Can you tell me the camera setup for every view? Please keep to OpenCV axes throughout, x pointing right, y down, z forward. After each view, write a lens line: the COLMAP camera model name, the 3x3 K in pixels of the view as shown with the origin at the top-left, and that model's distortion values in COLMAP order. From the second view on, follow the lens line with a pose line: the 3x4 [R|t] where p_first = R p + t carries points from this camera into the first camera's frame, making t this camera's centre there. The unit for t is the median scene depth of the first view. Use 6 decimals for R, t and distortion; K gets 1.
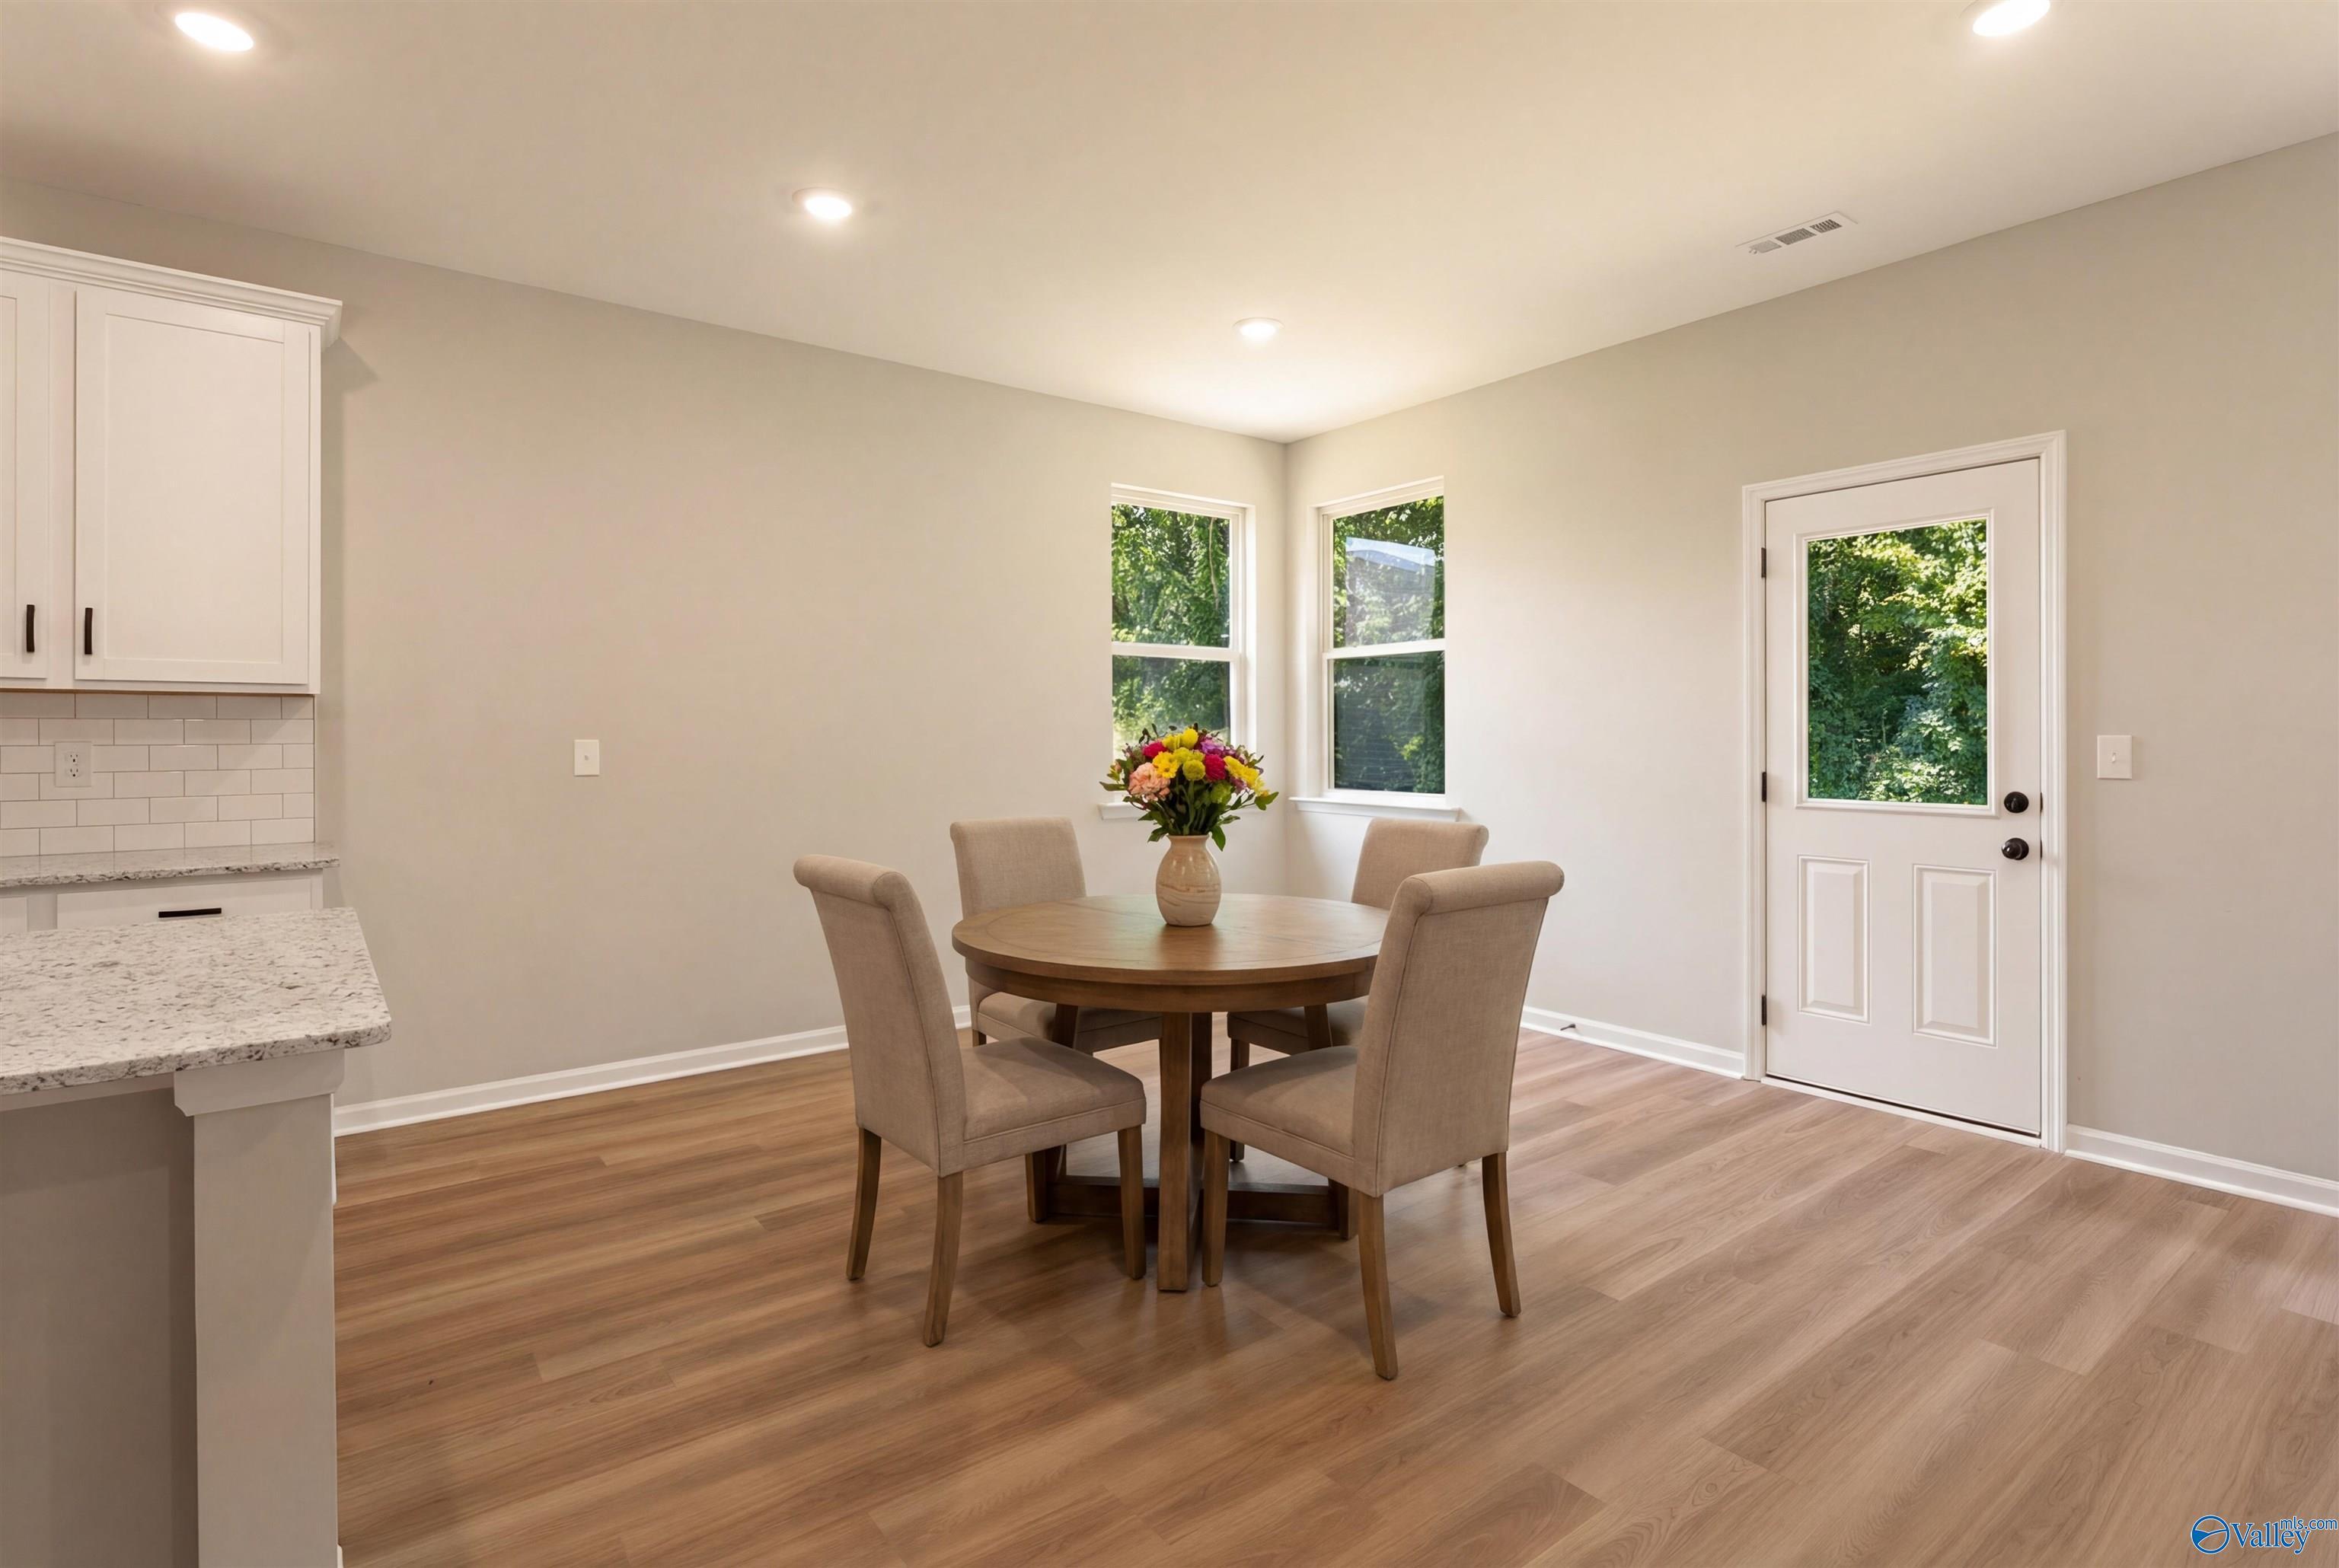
lens RADIAL K [[1151.3, 0, 1222.0], [0, 1151.3, 736.5], [0, 0, 1]] dist [-0.001396, 0.000353]
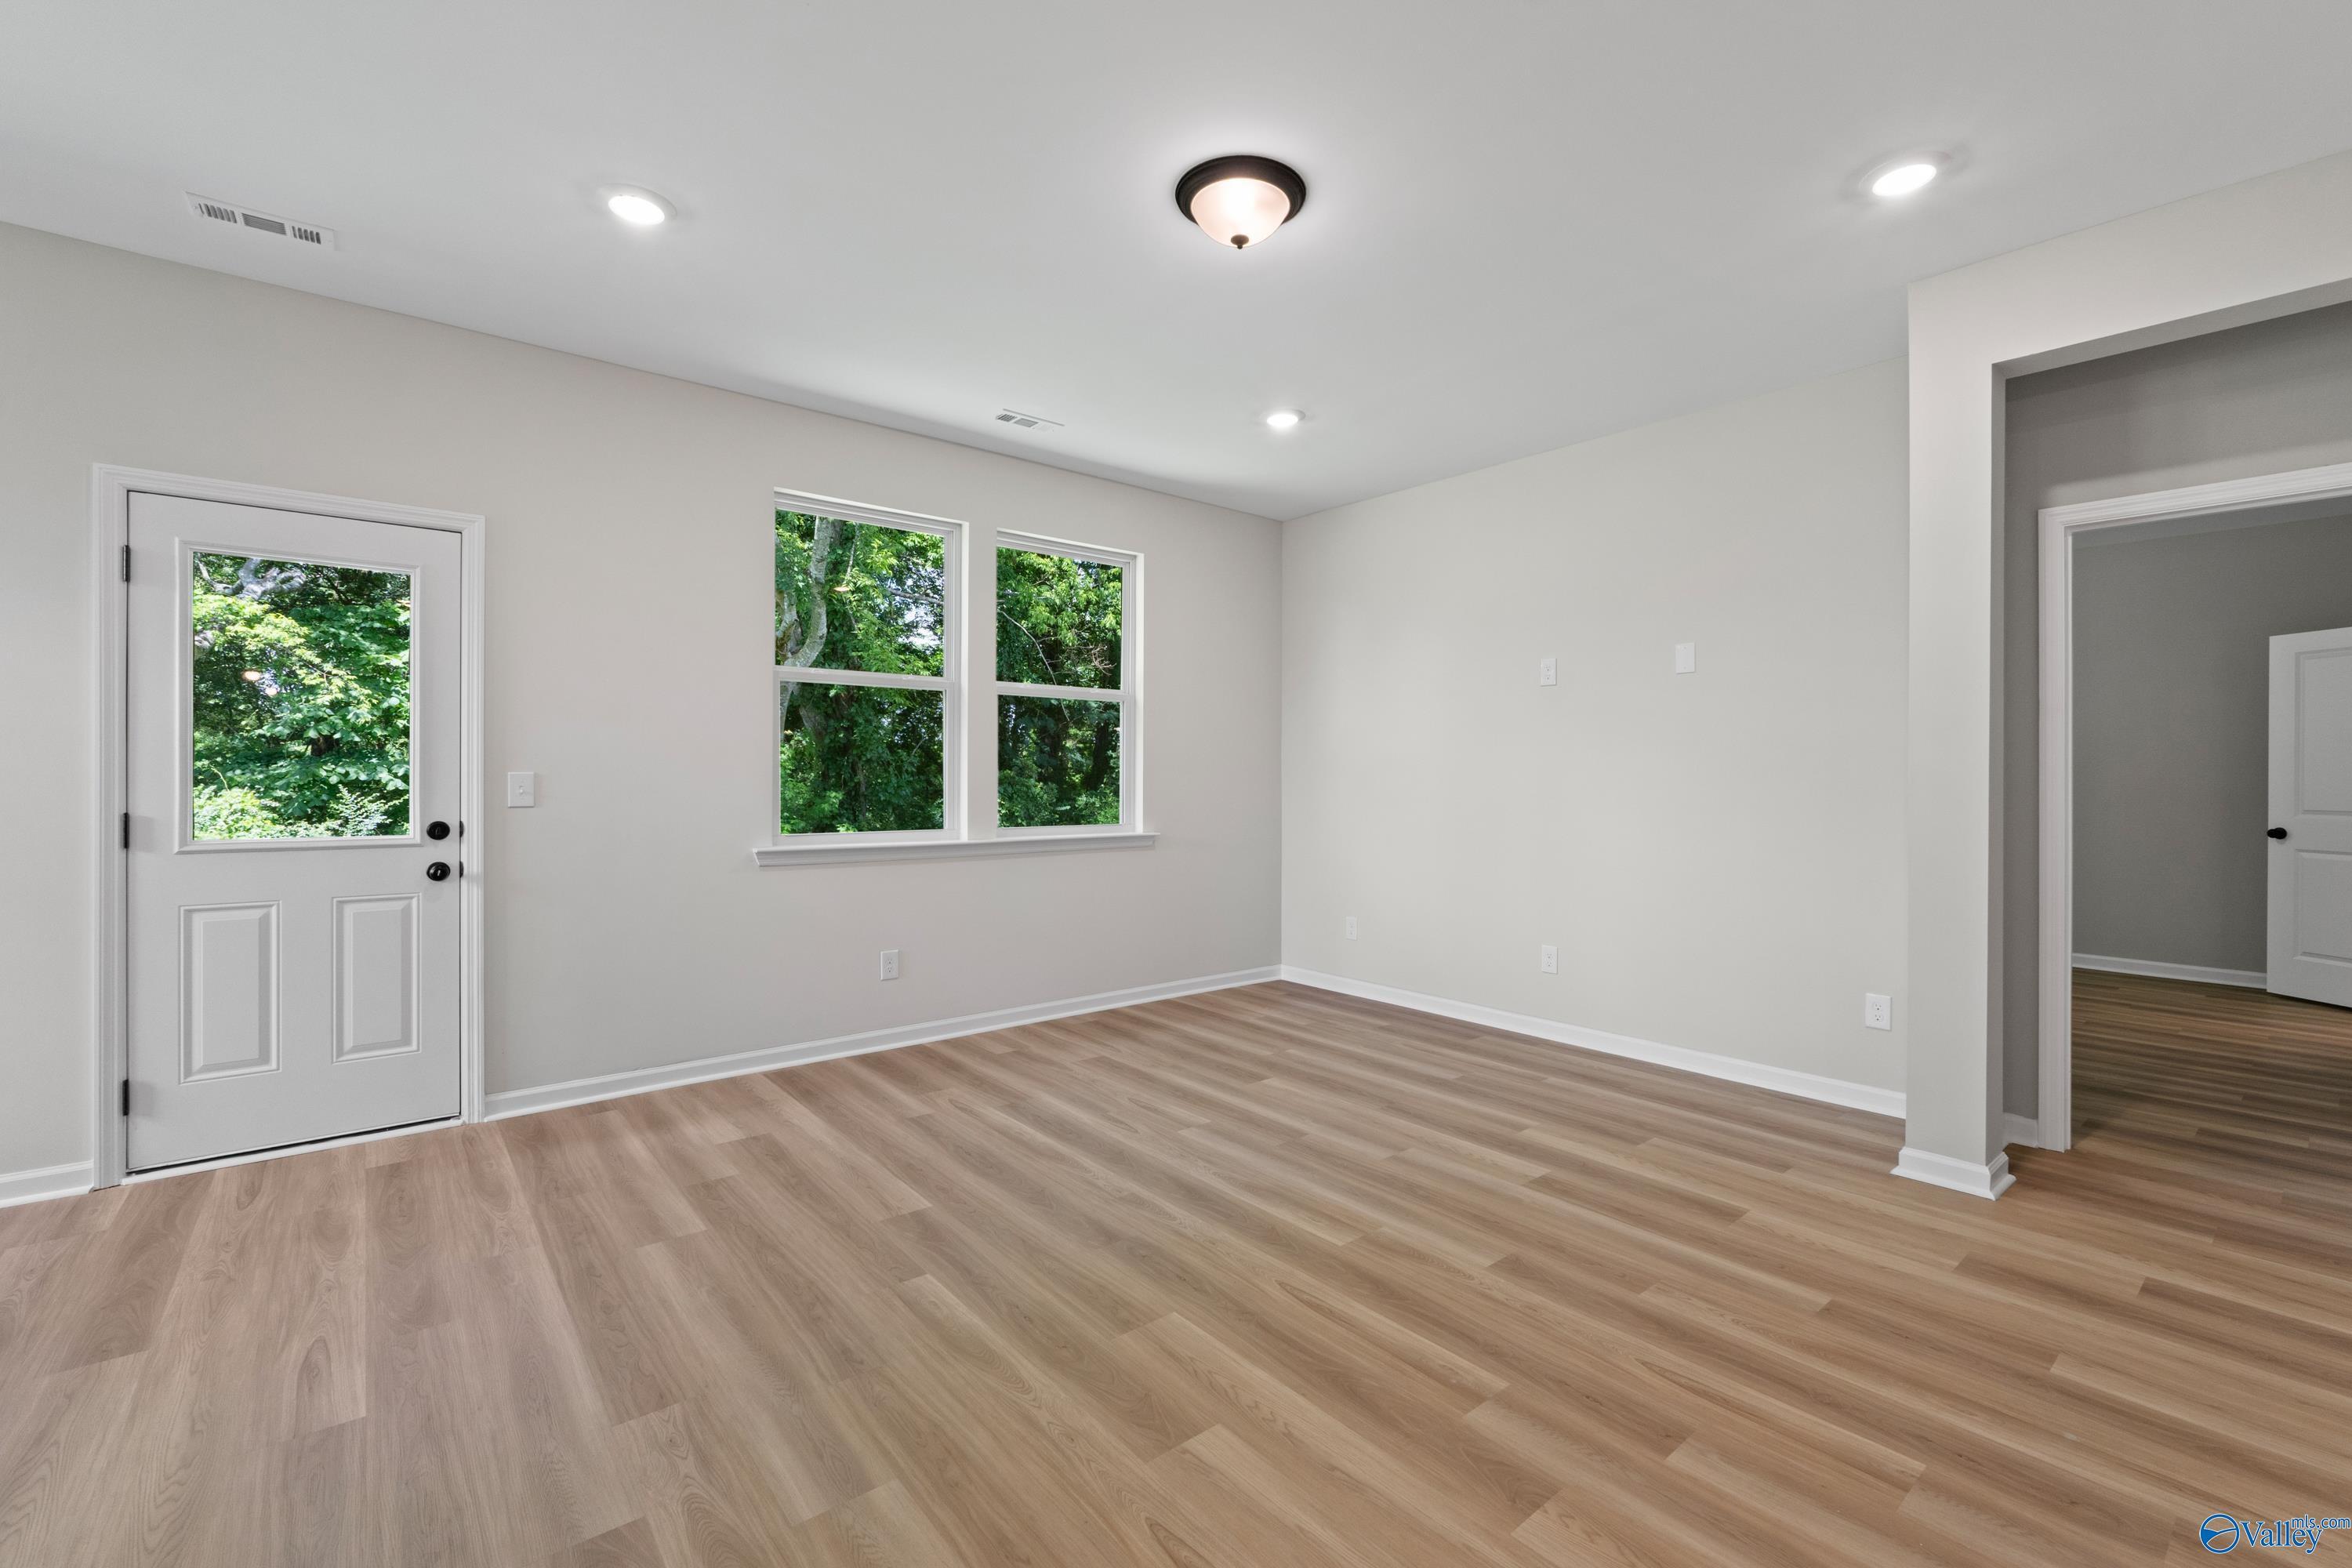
lens RADIAL K [[982.4, 0, 1179.4], [0, 982.4, 778.9], [0, 0, 1]] dist [-0.006418, -0.001051]
pose [[-0.004729, -0.002160, 0.999986, -0.283803], [-0.002170, 0.999995, 0.002150, 0.003070], [-0.999986, -0.002160, -0.004733, 0.278373]]
